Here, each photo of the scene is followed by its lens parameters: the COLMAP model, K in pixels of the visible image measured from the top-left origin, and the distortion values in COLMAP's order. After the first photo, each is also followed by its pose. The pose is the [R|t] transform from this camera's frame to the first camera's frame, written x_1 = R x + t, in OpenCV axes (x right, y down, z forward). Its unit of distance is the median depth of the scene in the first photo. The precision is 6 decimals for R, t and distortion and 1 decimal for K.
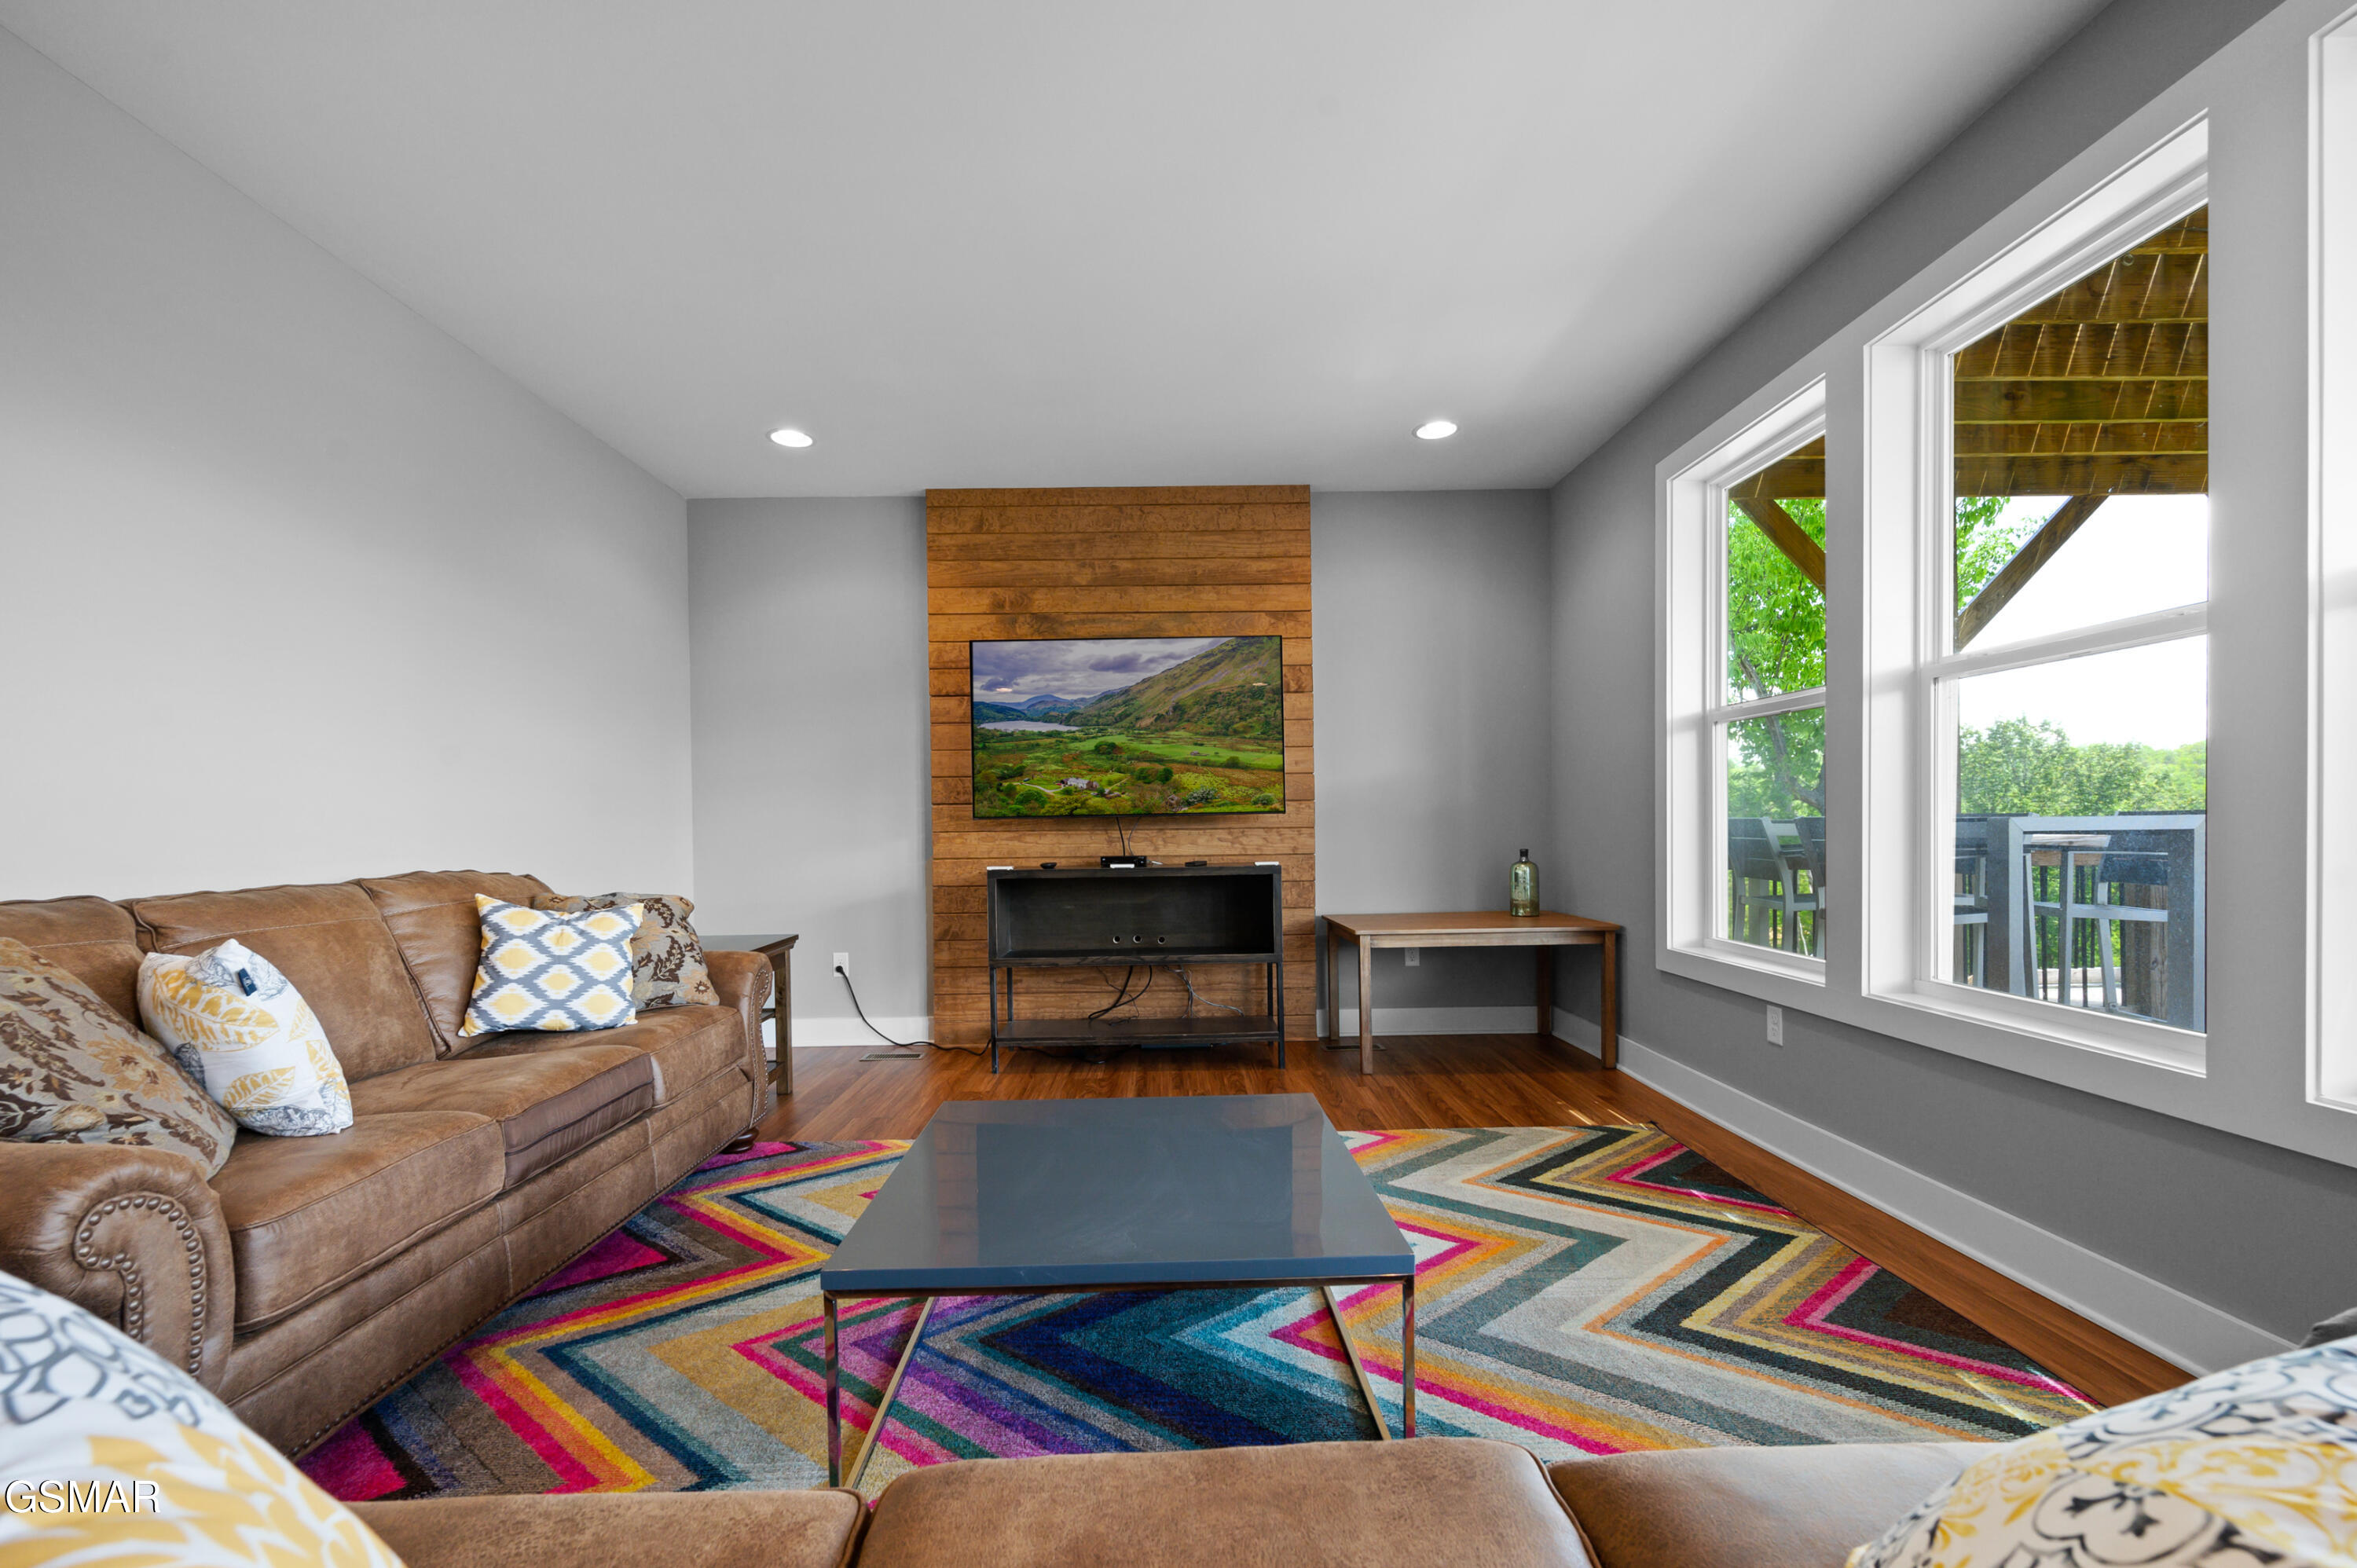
lens RADIAL K [[965.7, 0, 1172.5], [0, 965.7, 828.9], [0, 0, 1]] dist [0.001588, -0.000199]
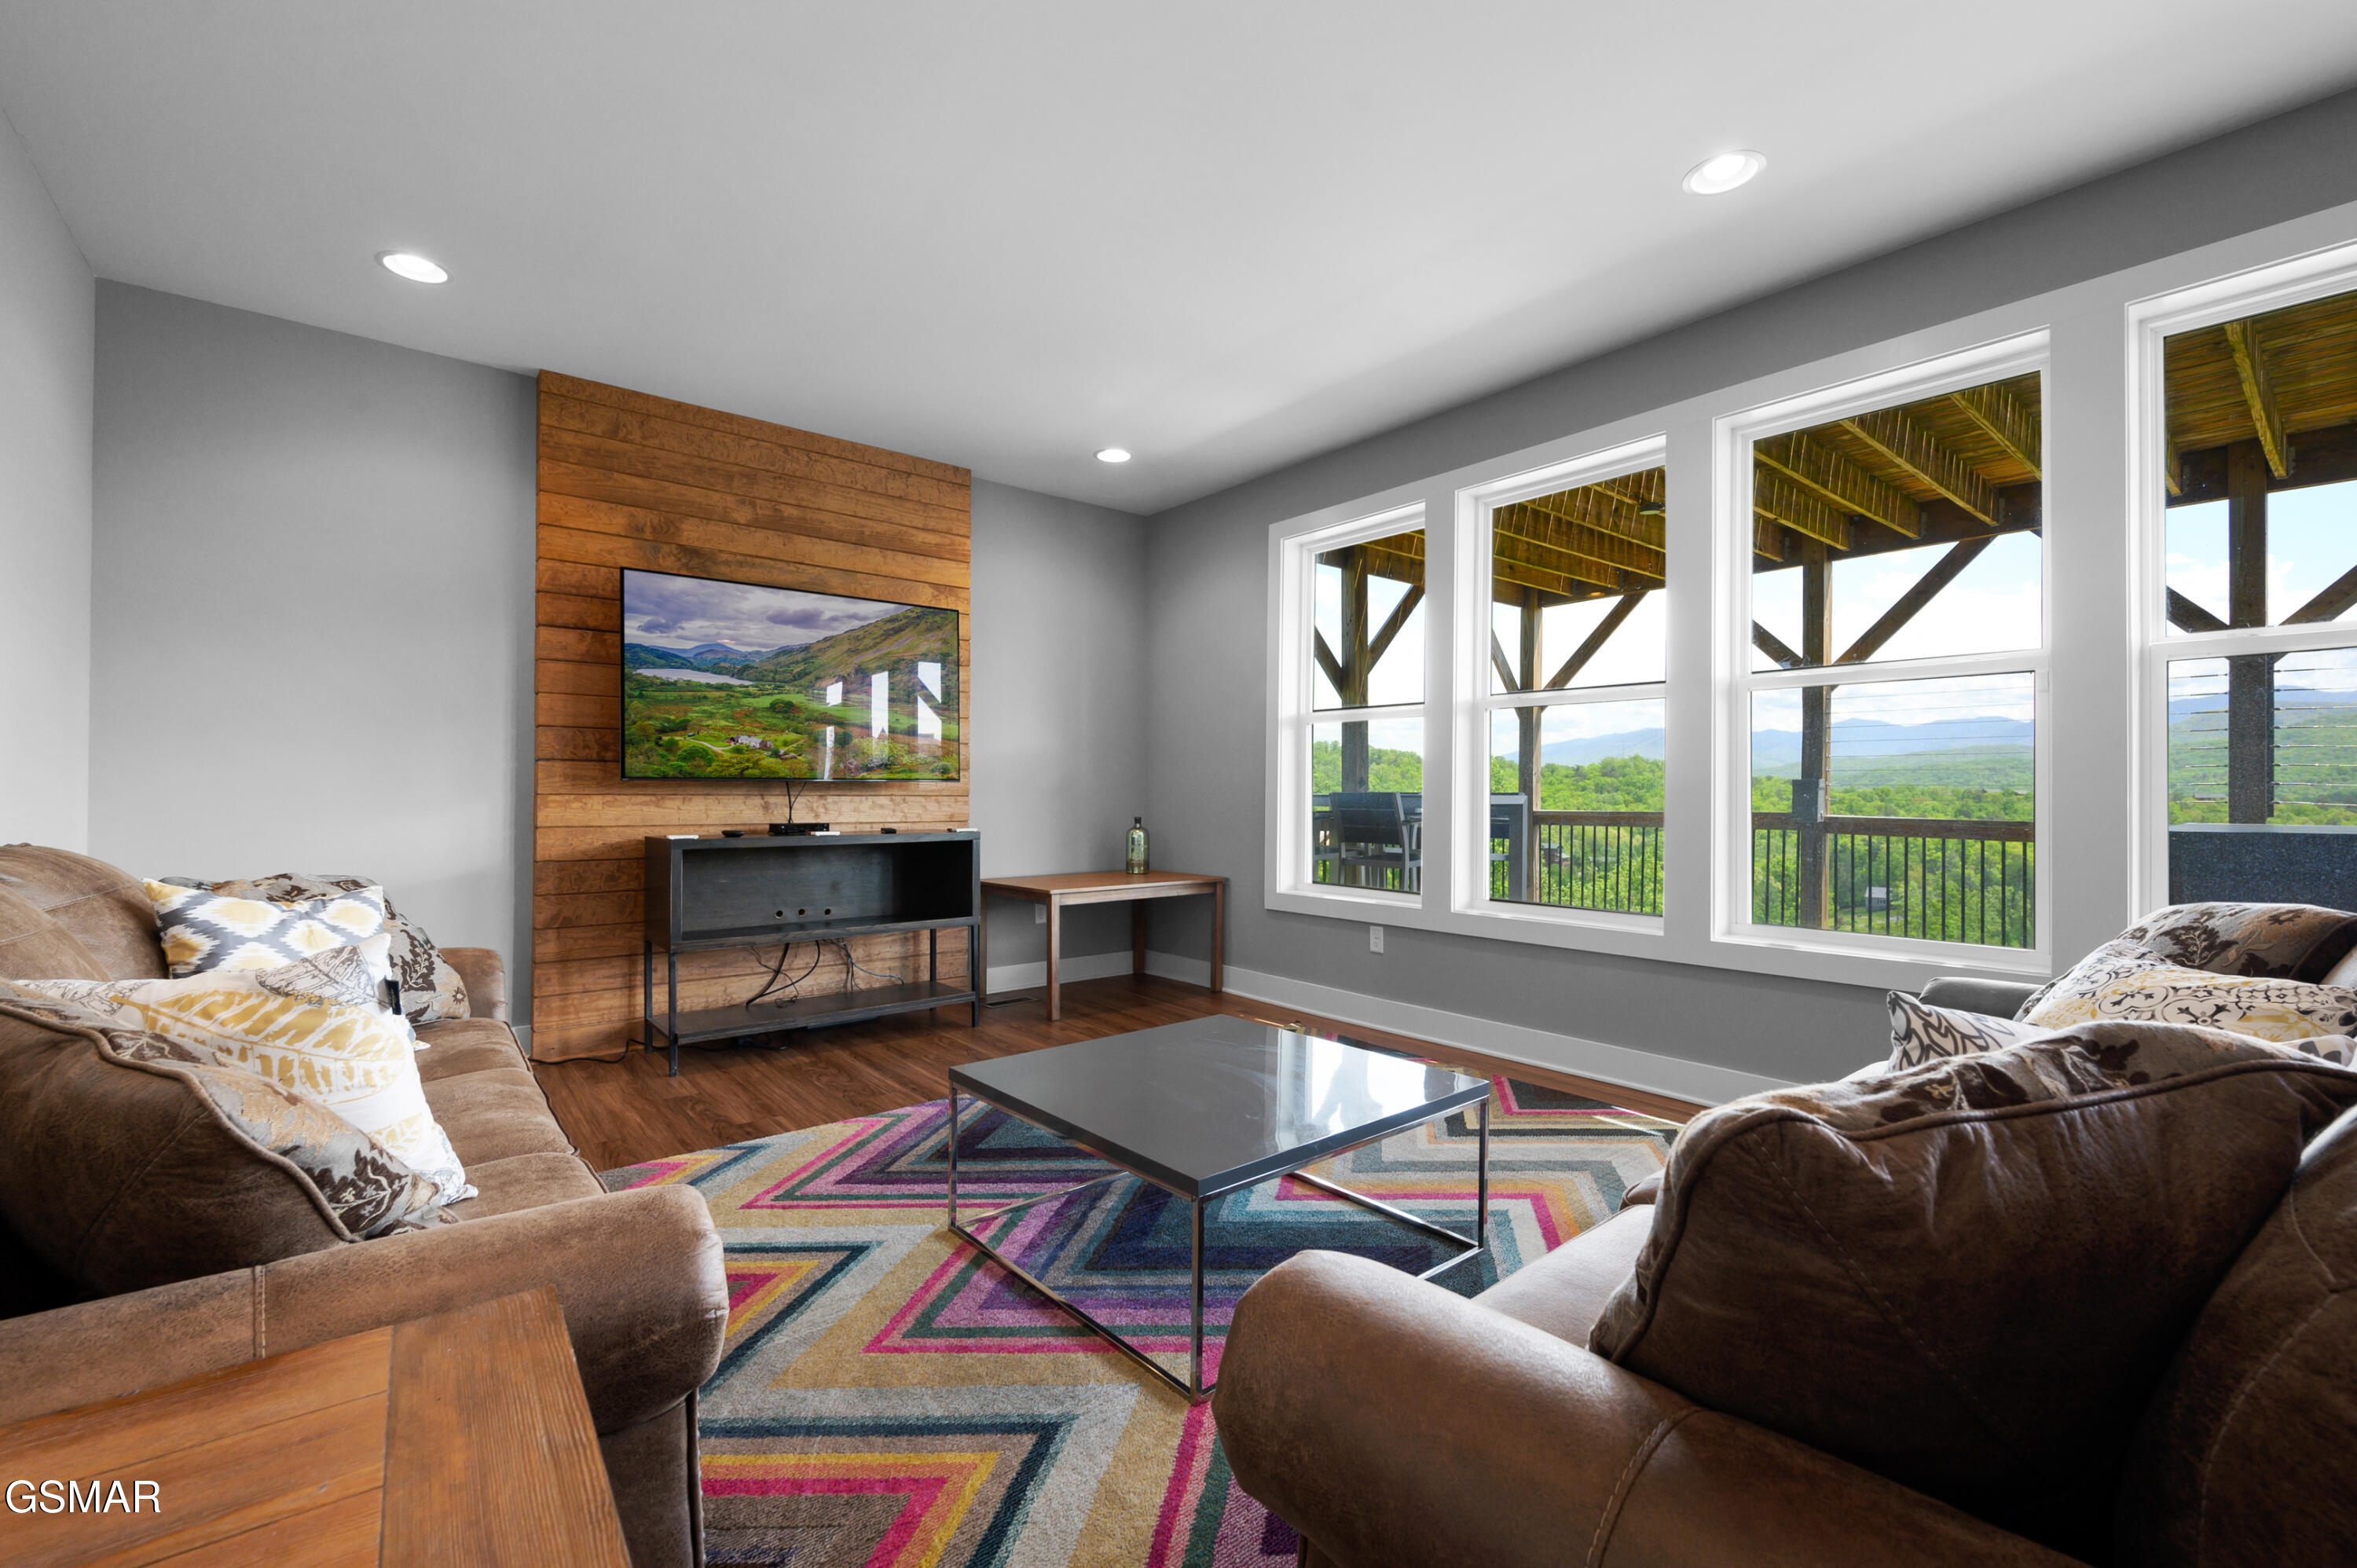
lens RADIAL K [[981.7, 0, 1163.6], [0, 981.7, 784.7], [0, 0, 1]] dist [0.002503, 0.000126]
pose [[0.783408, 0.022976, 0.621083, -0.364346], [-0.013074, 0.999705, -0.020492, 0.005516], [-0.621370, 0.007934, 0.783477, 0.038514]]
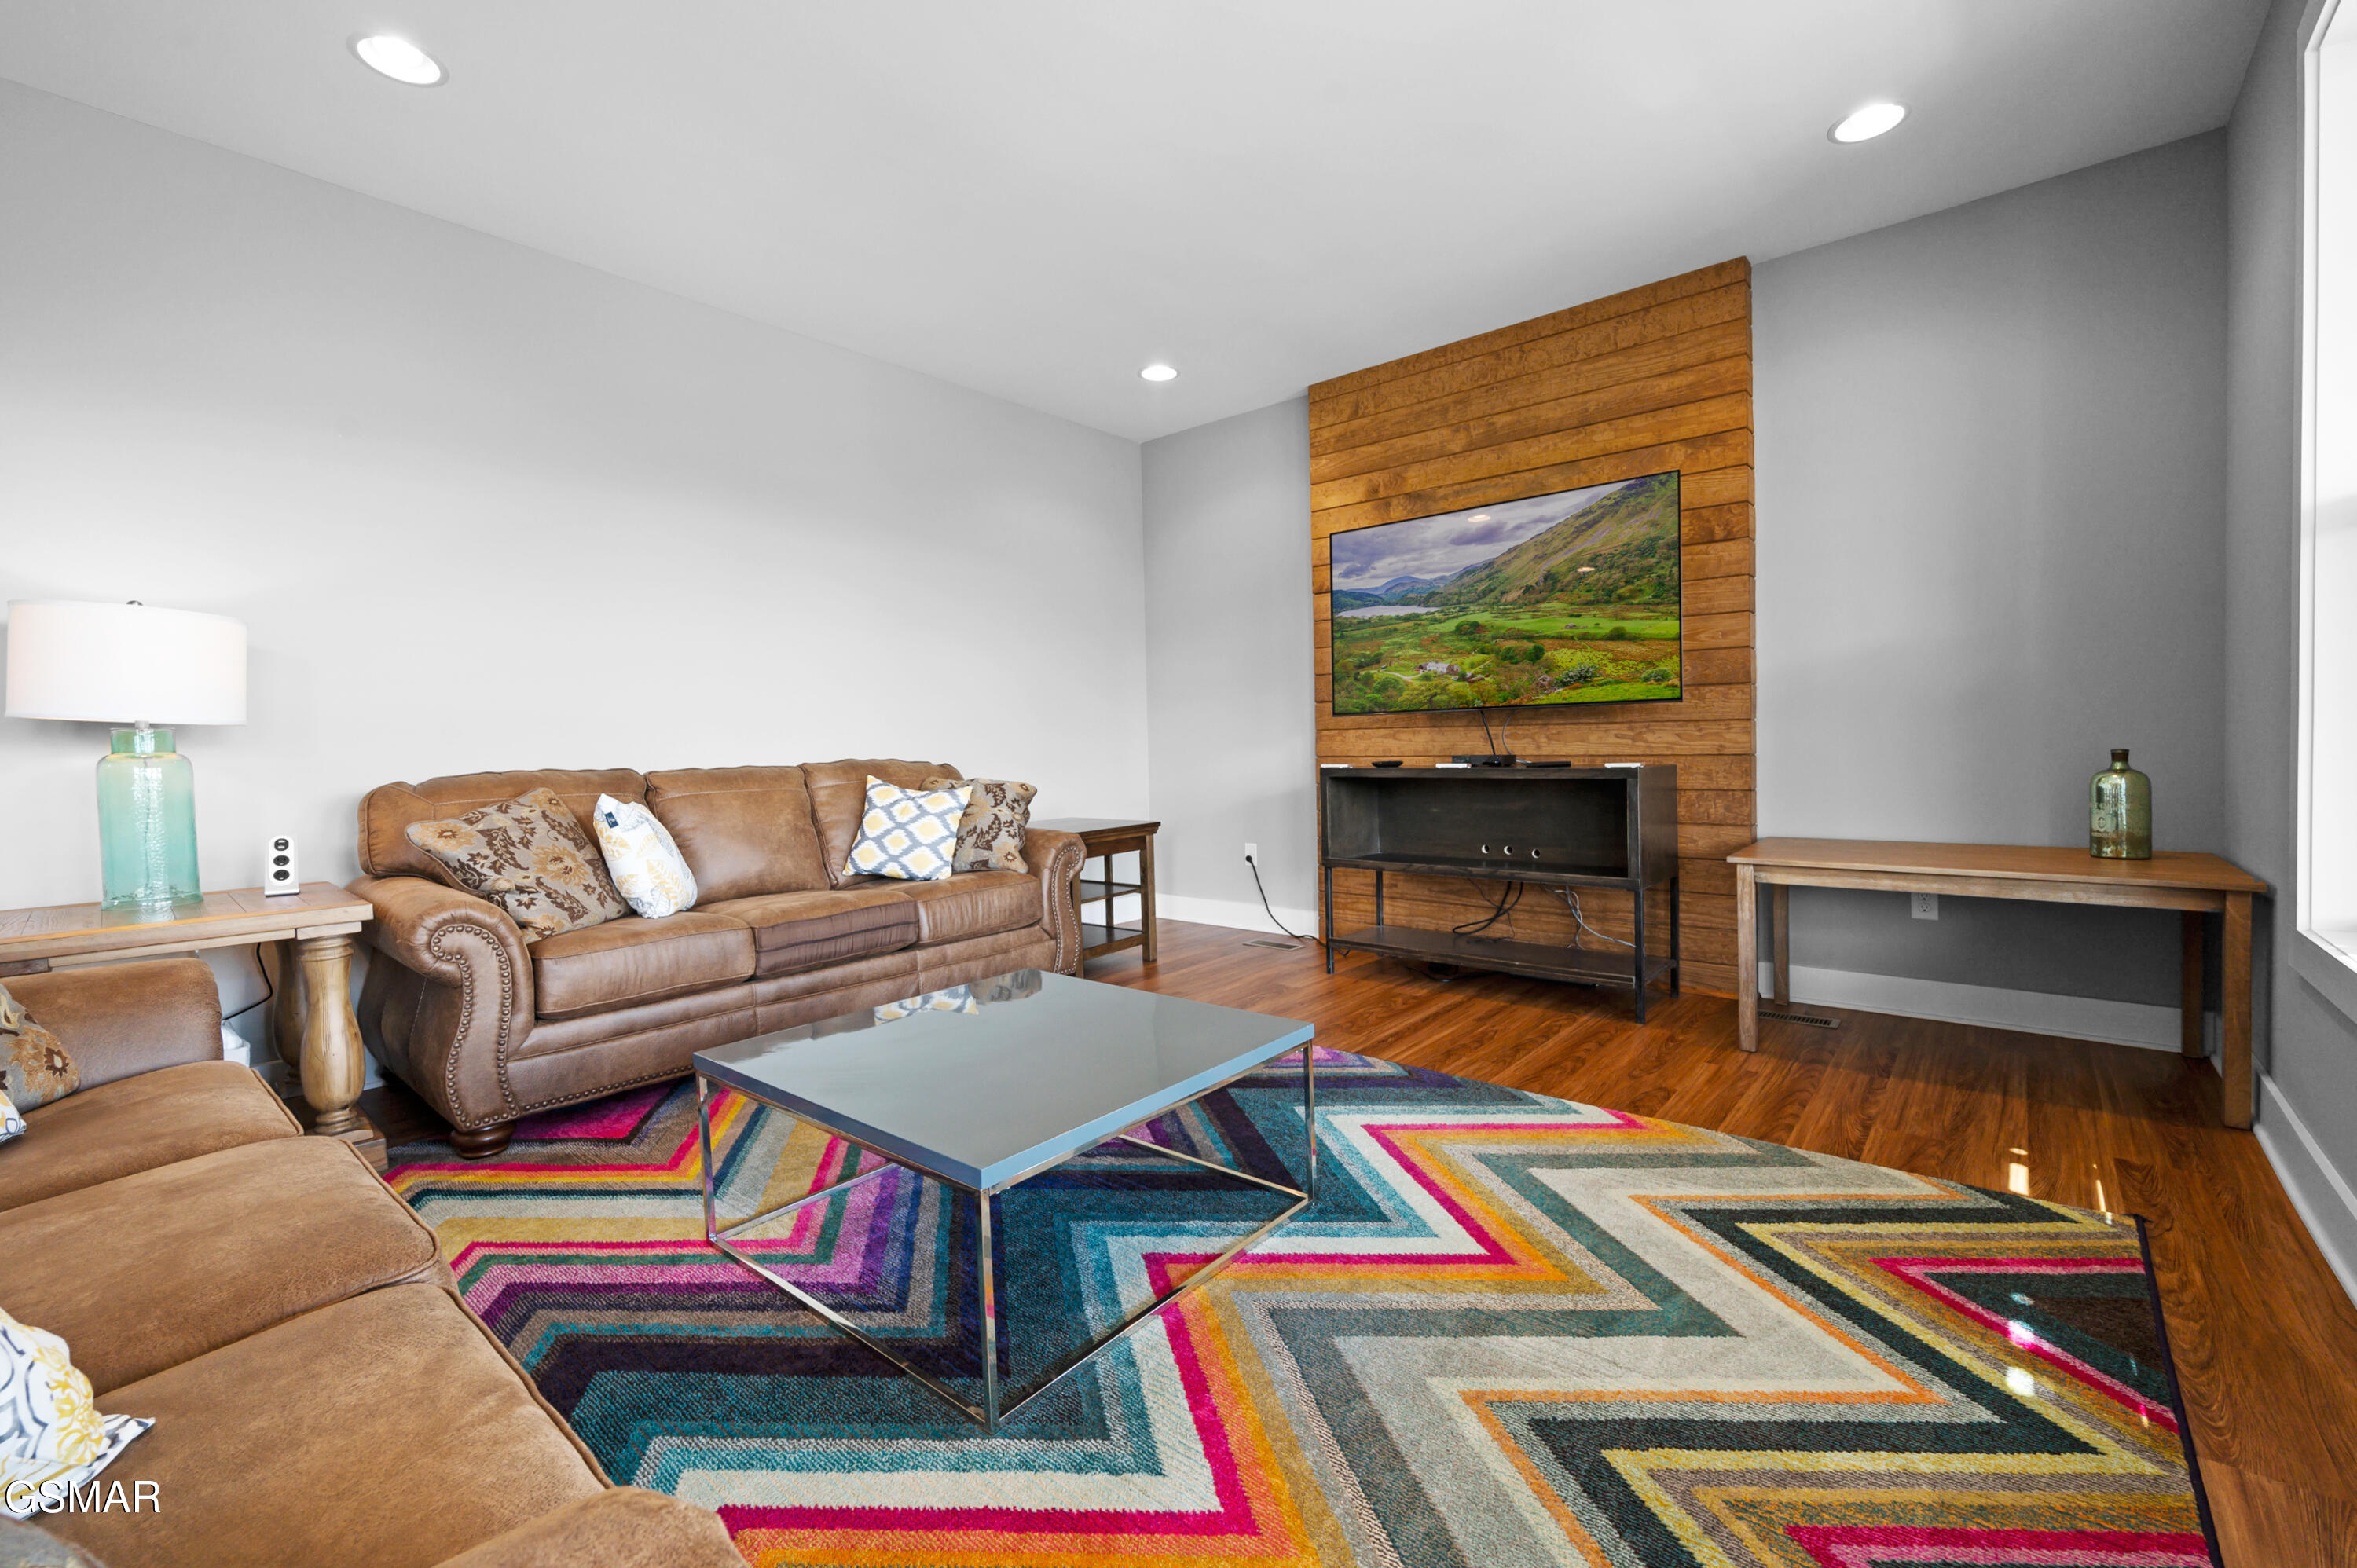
lens RADIAL K [[981.5, 0, 1177.1], [0, 981.5, 774.1], [0, 0, 1]] dist [0.000826, -0.000152]
pose [[0.752711, 0.020545, -0.658030, 0.331308], [0.007866, 0.999161, 0.040193, 0.007329], [0.658304, -0.035430, 0.751918, 0.140265]]
